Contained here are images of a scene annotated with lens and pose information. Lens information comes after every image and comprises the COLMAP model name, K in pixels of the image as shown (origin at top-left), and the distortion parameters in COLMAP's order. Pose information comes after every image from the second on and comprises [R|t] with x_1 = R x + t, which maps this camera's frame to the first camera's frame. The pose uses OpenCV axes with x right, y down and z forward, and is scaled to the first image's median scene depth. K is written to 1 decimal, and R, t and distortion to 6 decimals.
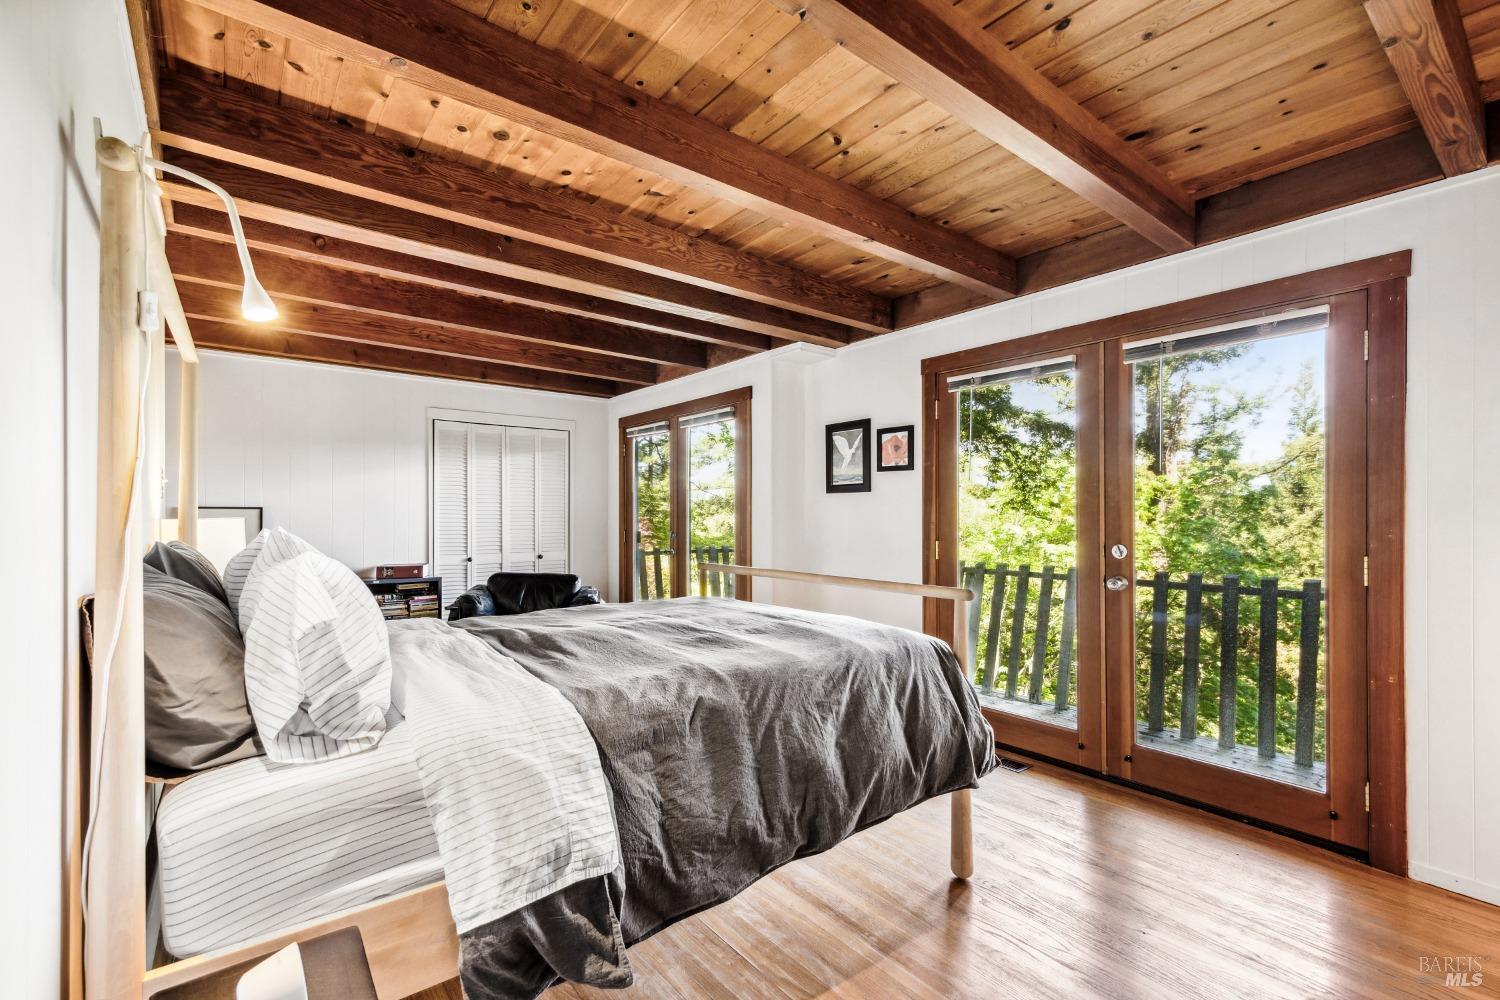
lens RADIAL K [[608.3, 0, 743.9], [0, 608.3, 503.7], [0, 0, 1]] dist [-0.000351, -0.000298]
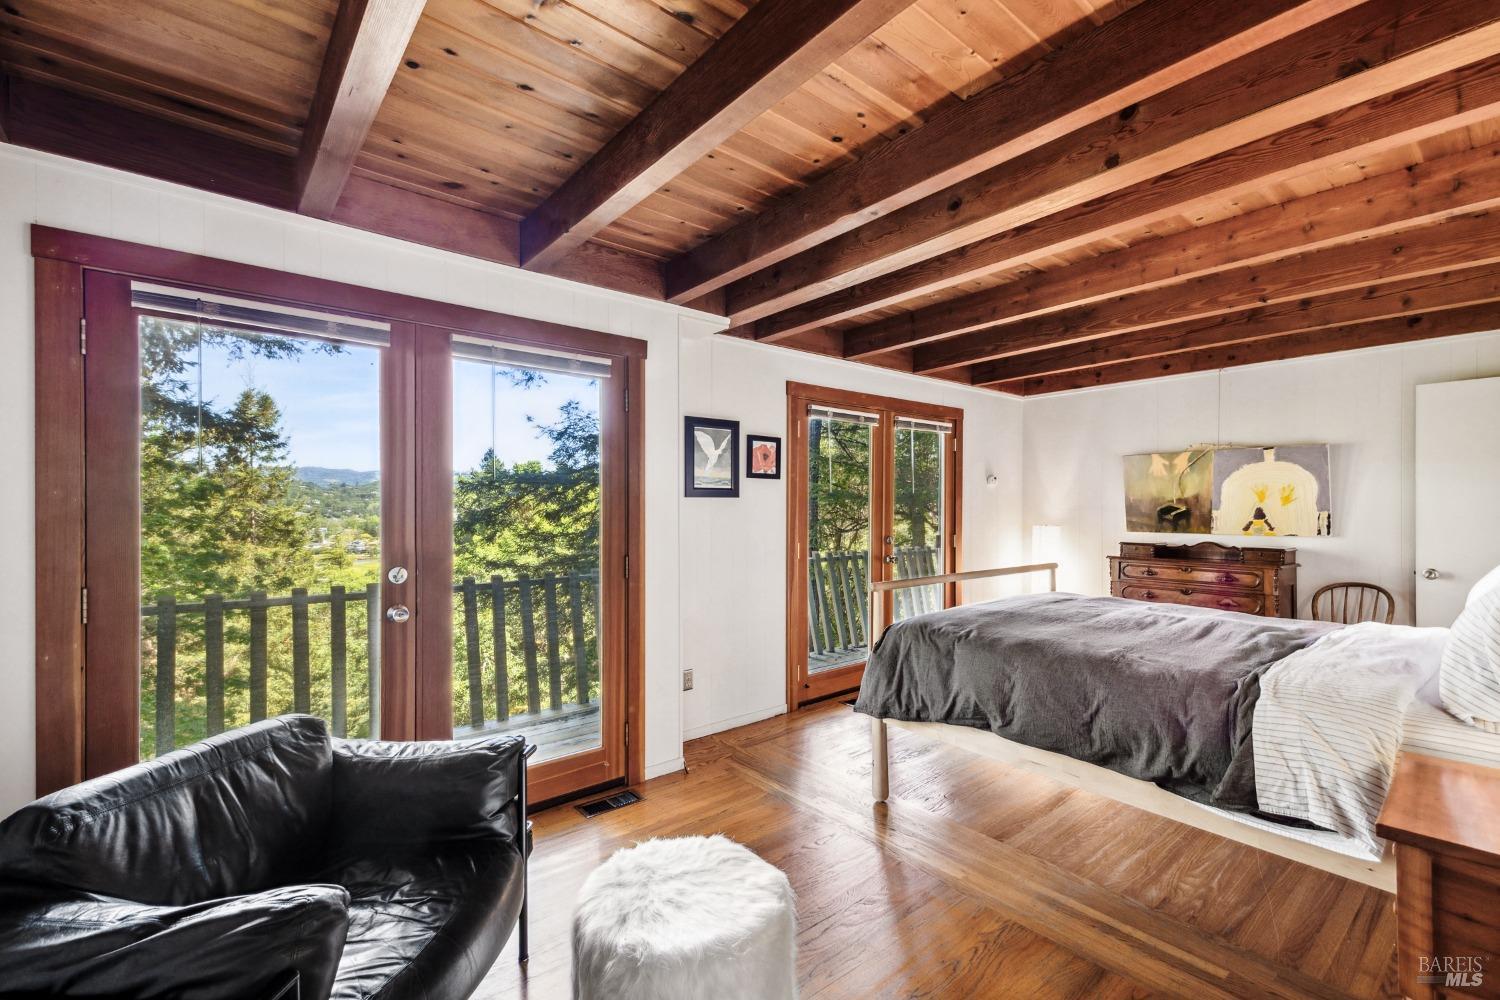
lens RADIAL K [[658.0, 0, 750.0], [0, 658.0, 500.0], [0, 0, 1]] dist [0.000466, 0.000016]
pose [[0.004225, 0.020841, 0.999774, -0.797361], [-0.006231, 0.999764, -0.020814, 0.005289], [-0.999972, -0.006141, 0.004354, 0.939858]]
